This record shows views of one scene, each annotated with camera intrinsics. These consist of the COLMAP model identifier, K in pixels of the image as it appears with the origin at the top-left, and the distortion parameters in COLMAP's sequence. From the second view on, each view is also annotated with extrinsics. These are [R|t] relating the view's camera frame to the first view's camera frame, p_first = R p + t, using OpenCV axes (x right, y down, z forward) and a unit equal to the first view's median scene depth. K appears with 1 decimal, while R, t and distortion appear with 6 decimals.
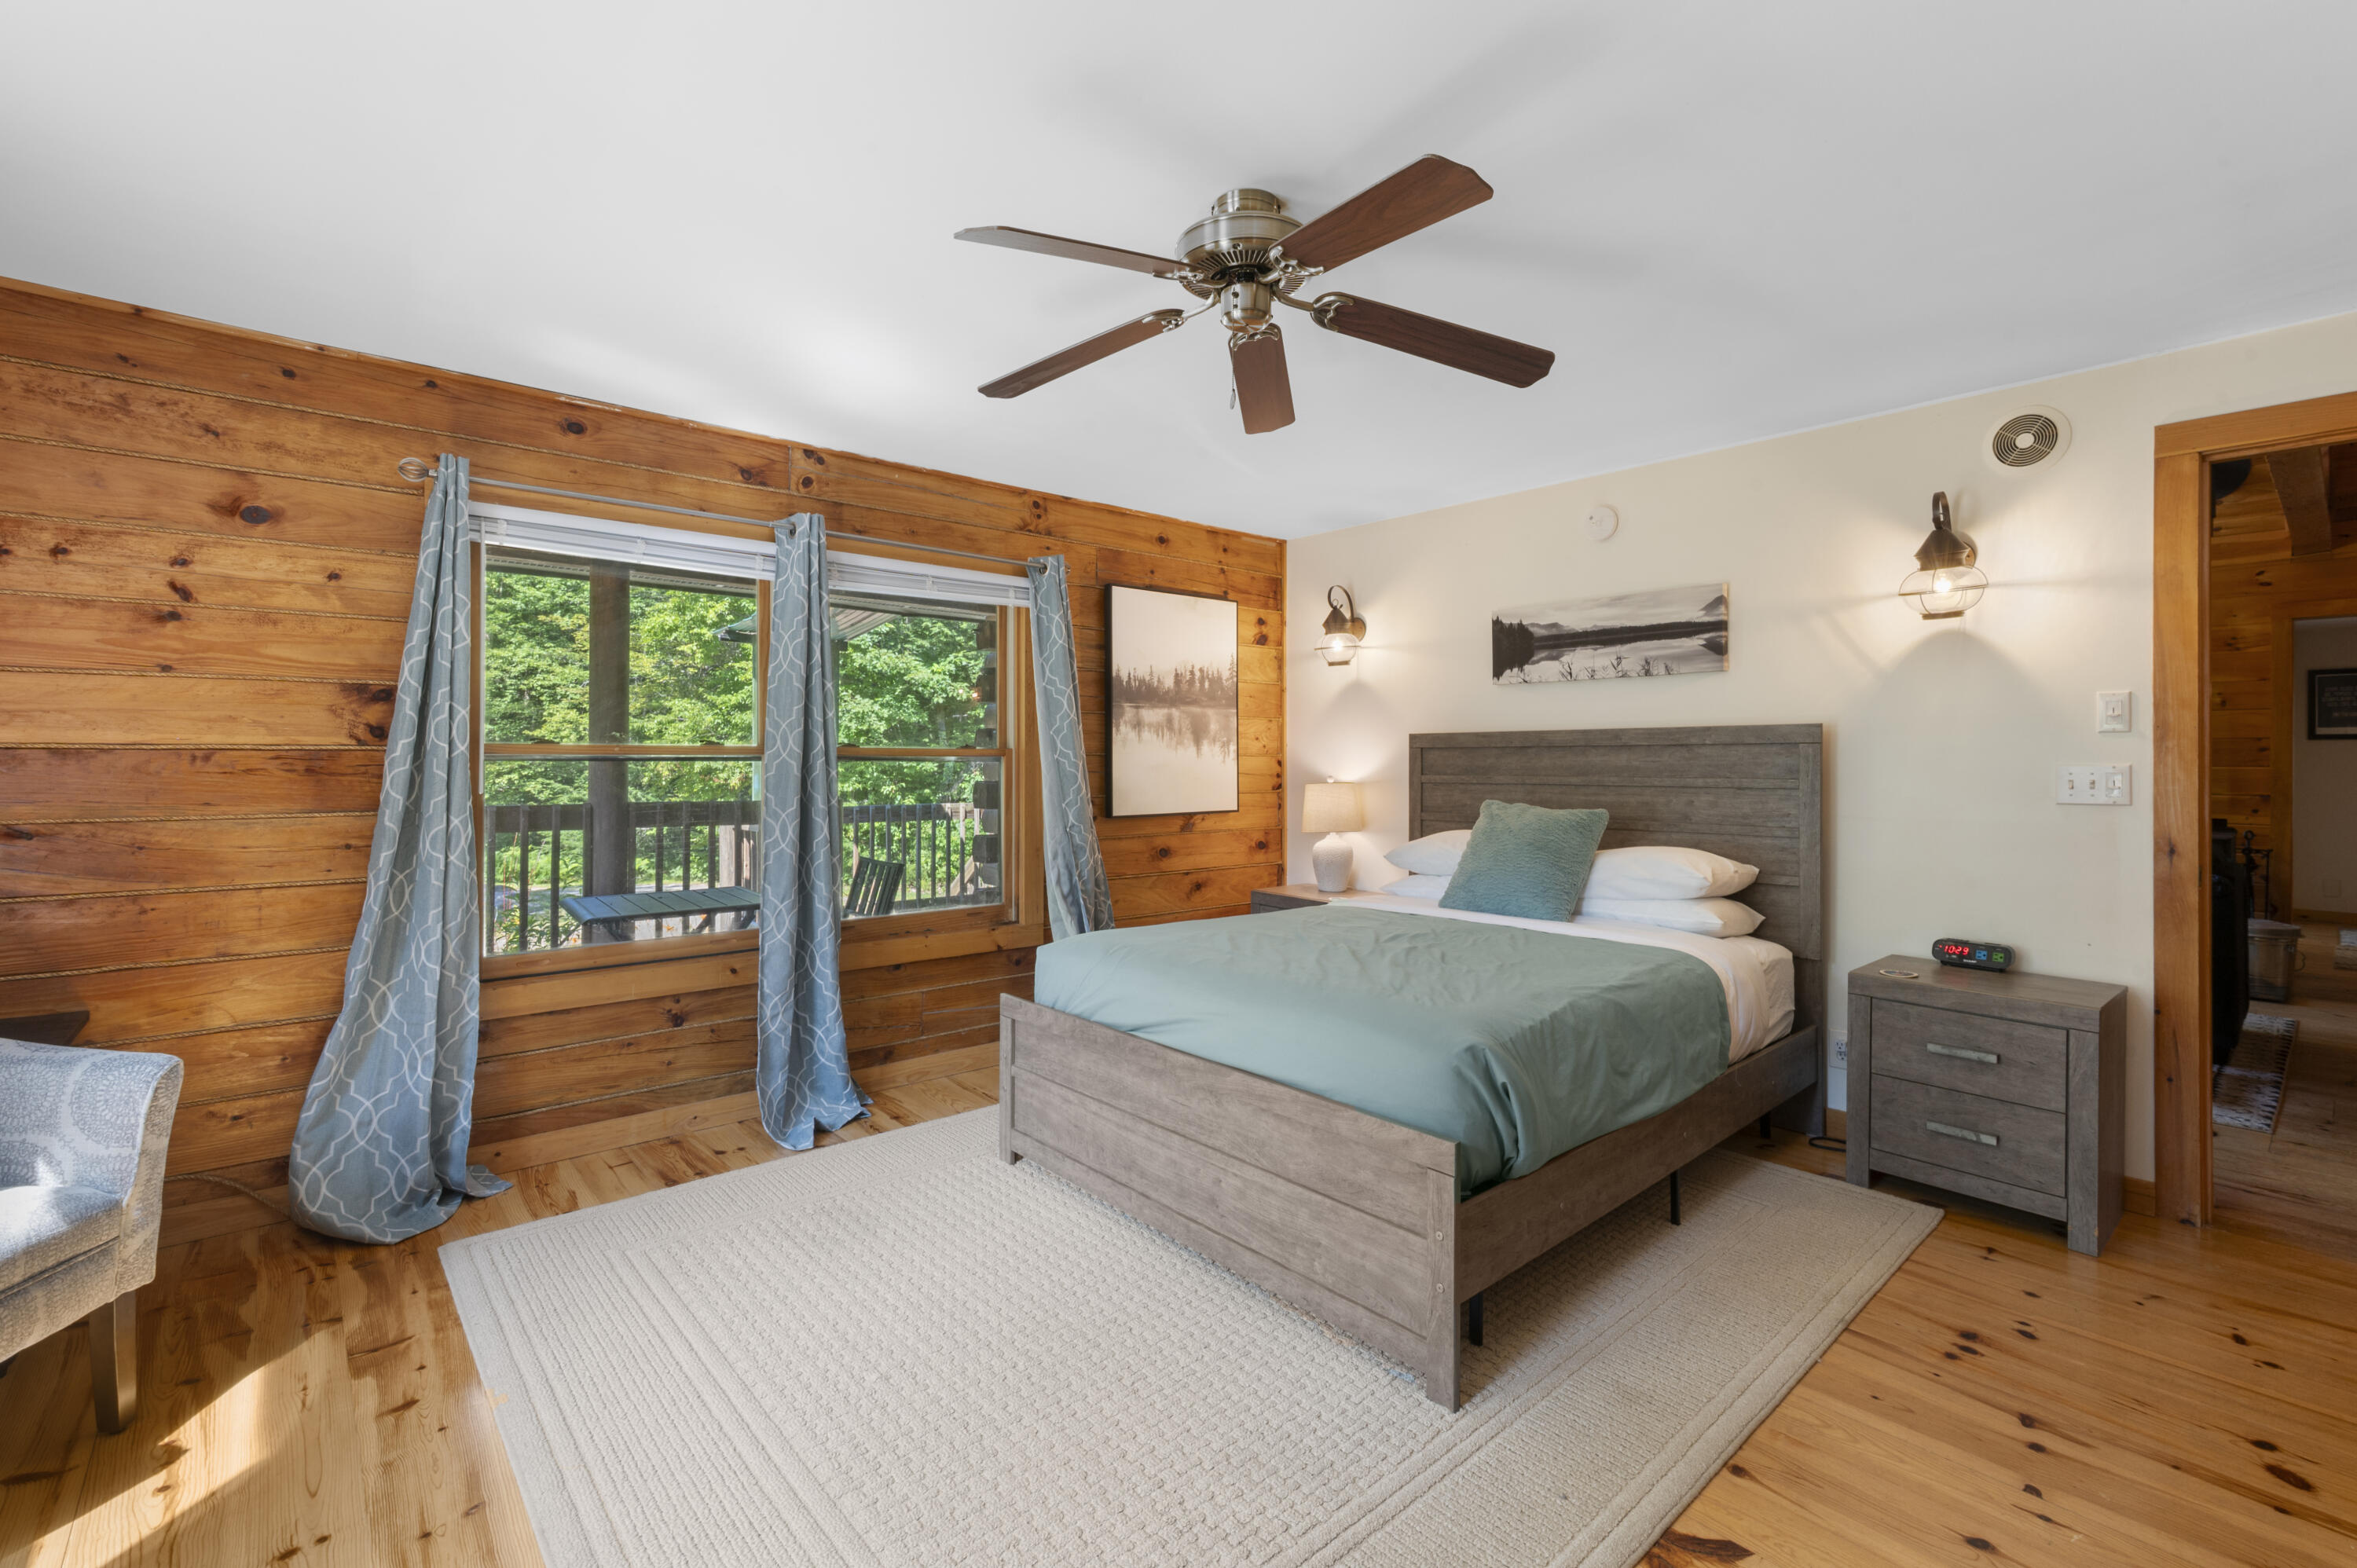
lens RADIAL K [[1029.7, 0, 1170.9], [0, 1029.7, 773.5], [0, 0, 1]] dist [-0.001131, -0.000026]
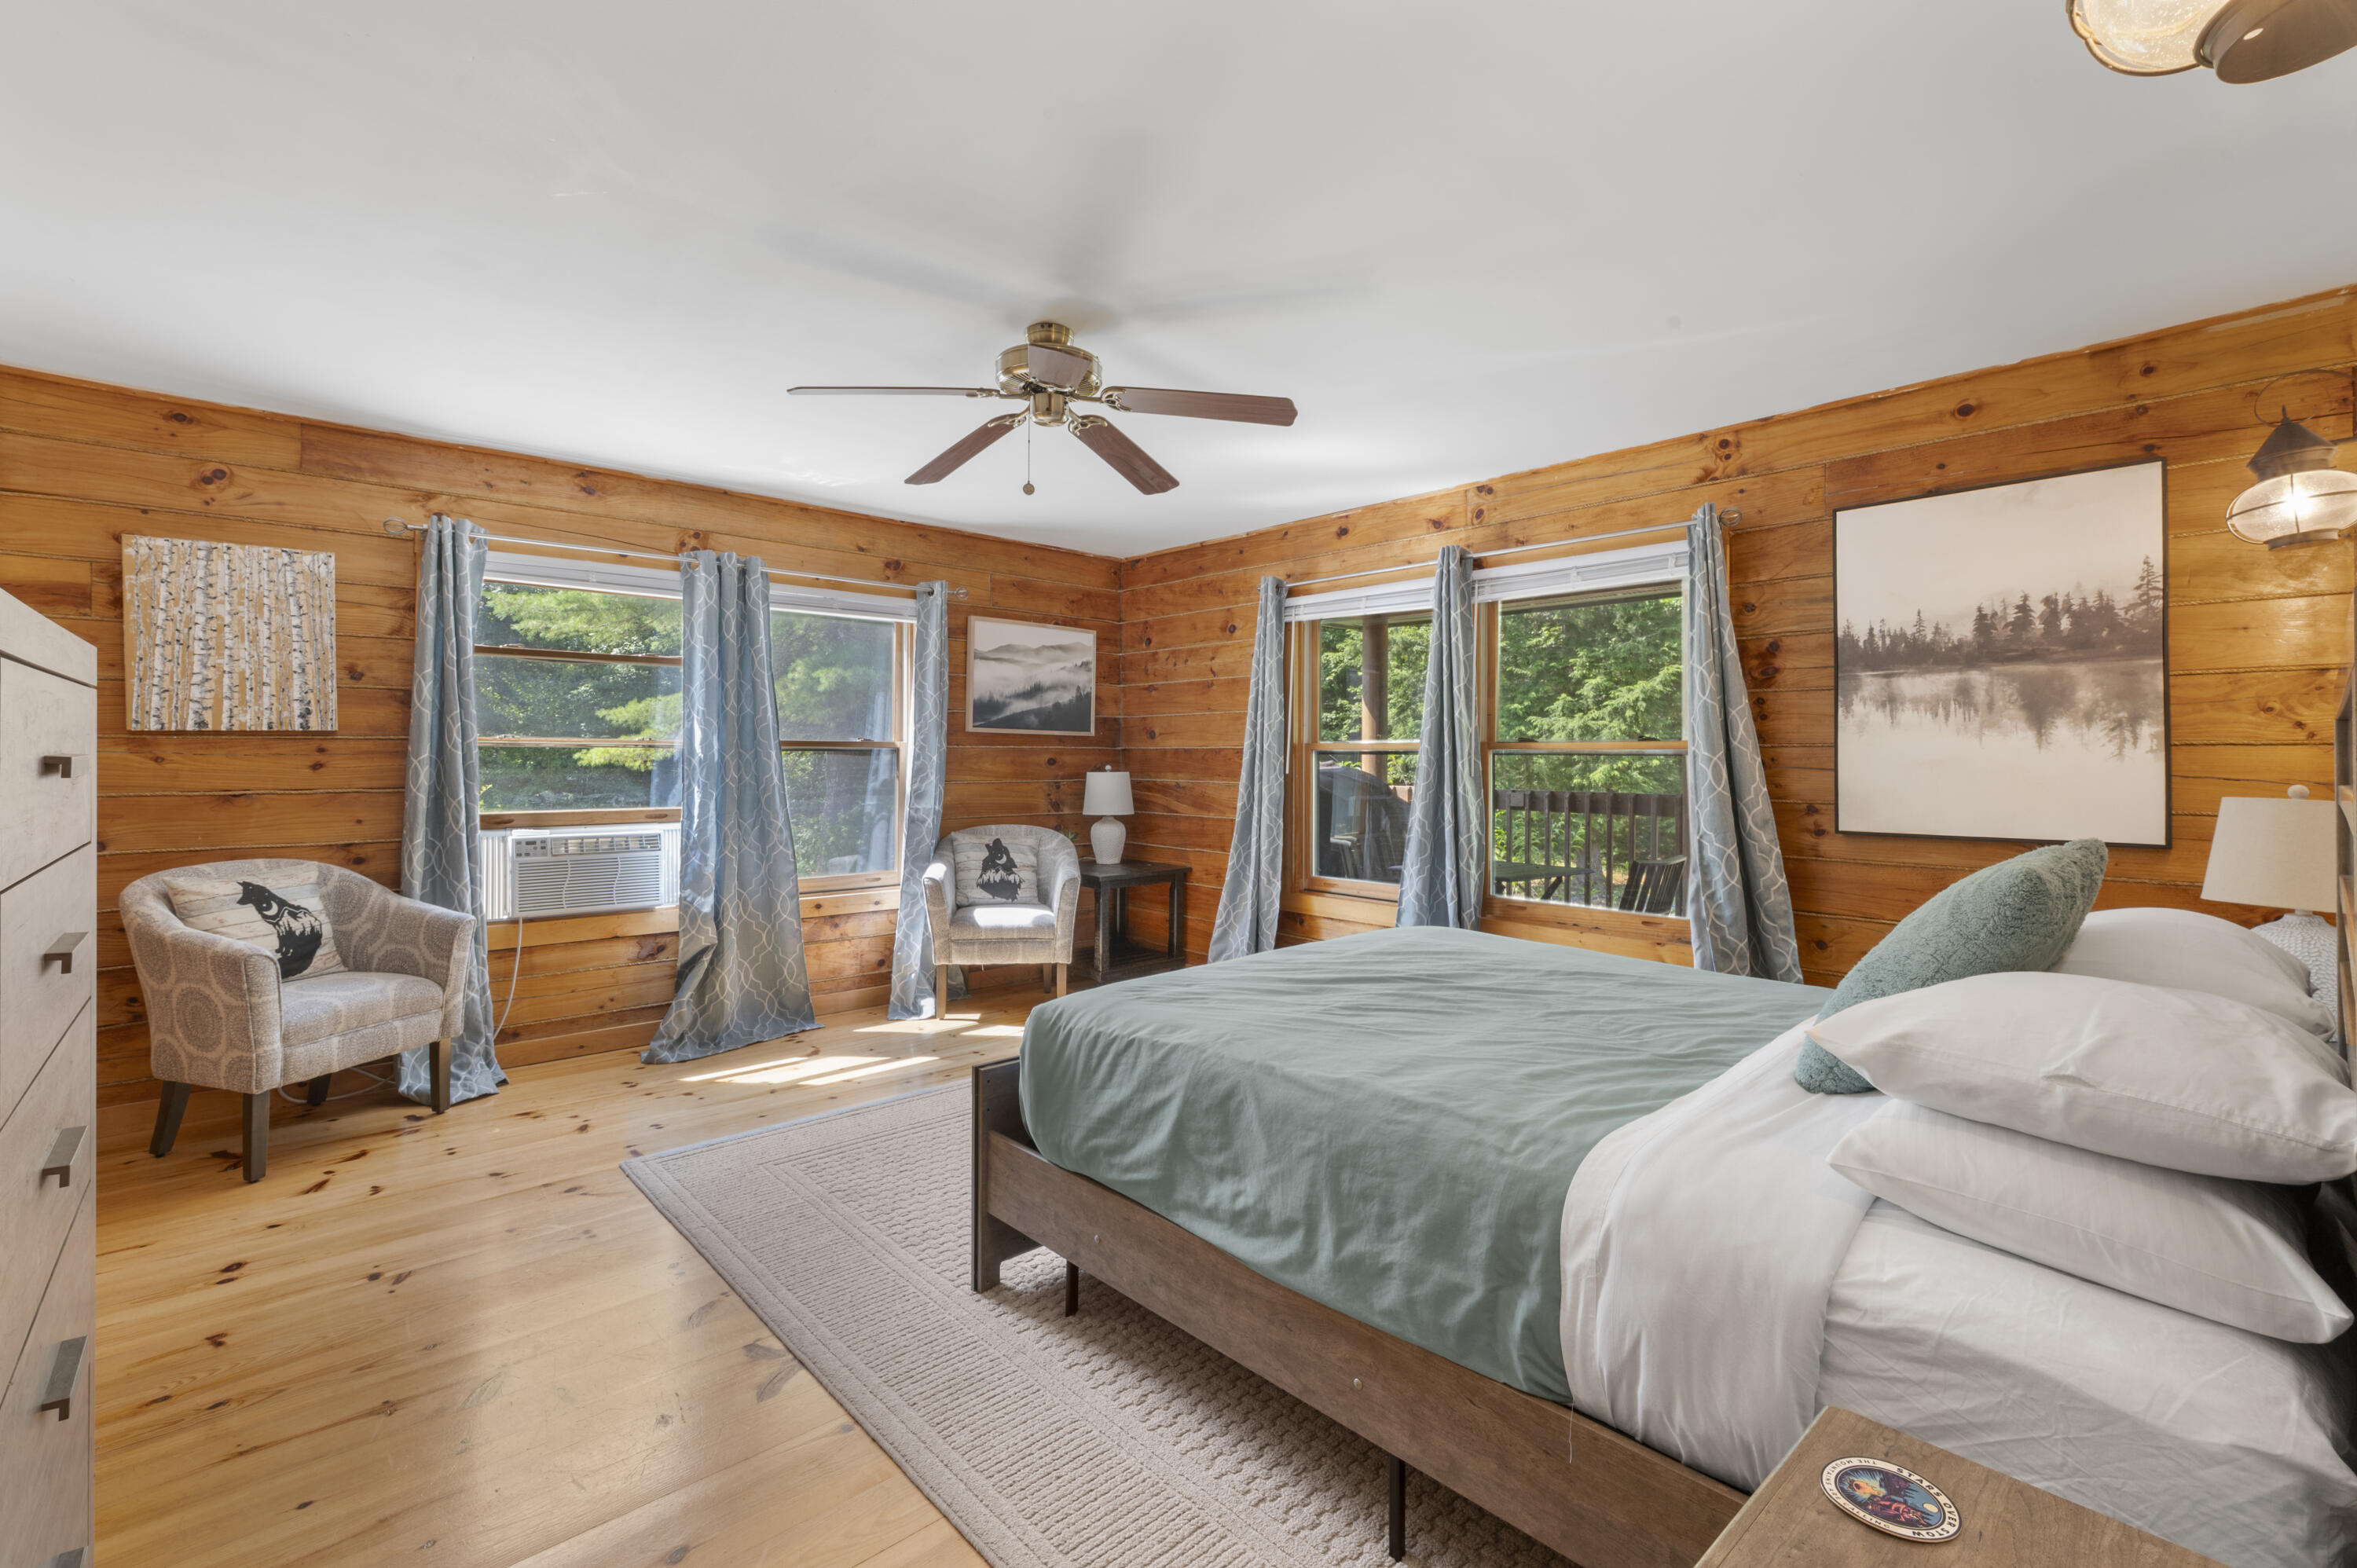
lens RADIAL K [[1029.7, 0, 1173.4], [0, 1029.7, 761.3], [0, 0, 1]] dist [-0.001131, -0.000026]
pose [[0.022244, -0.000039, -0.999753, 0.629533], [-0.018344, 0.999832, -0.000447, 0.001327], [0.999584, 0.018350, 0.022239, 0.502841]]
